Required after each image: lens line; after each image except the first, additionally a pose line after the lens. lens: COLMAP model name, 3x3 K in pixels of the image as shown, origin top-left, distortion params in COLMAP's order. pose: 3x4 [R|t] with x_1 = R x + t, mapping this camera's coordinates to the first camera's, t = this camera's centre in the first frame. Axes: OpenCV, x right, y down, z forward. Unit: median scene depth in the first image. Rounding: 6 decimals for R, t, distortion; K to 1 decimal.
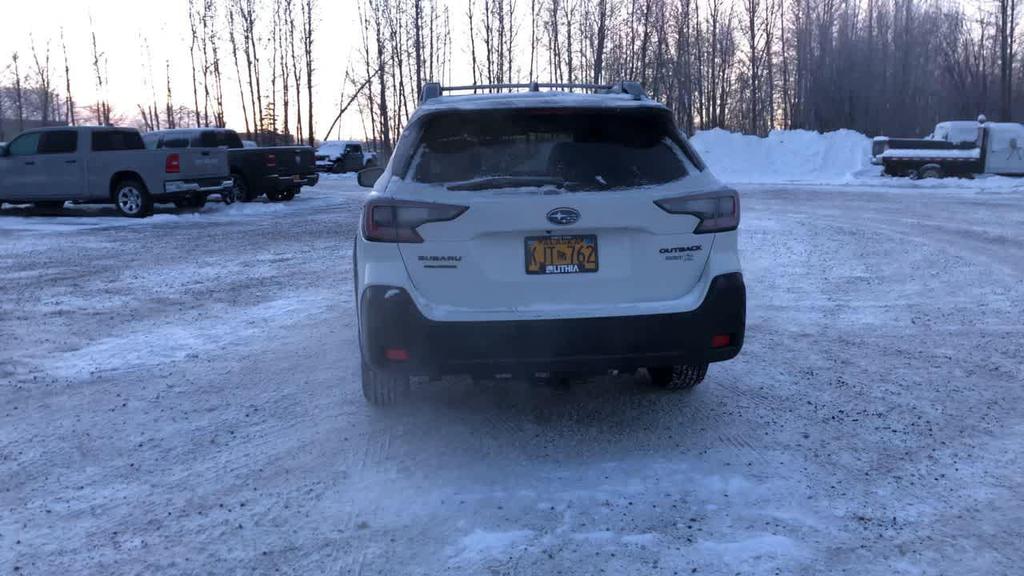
lens RADIAL K [[833.8, 0, 514.8], [0, 833.8, 286.3], [0, 0, 1]] dist [0.035064, -0.022663]
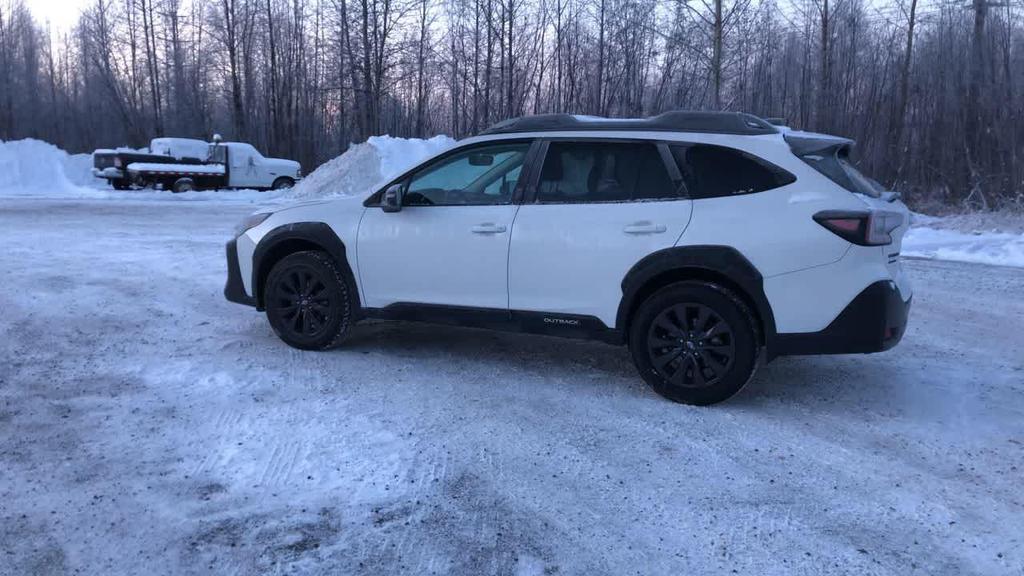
lens RADIAL K [[833.8, 0, 511.7], [0, 833.8, 290.4], [0, 0, 1]] dist [0.035064, -0.022663]
pose [[0.510972, -0.110353, 0.852484, -0.311465], [0.118827, 0.991272, 0.057094, -0.025458], [-0.851344, 0.072125, 0.519625, 0.169277]]
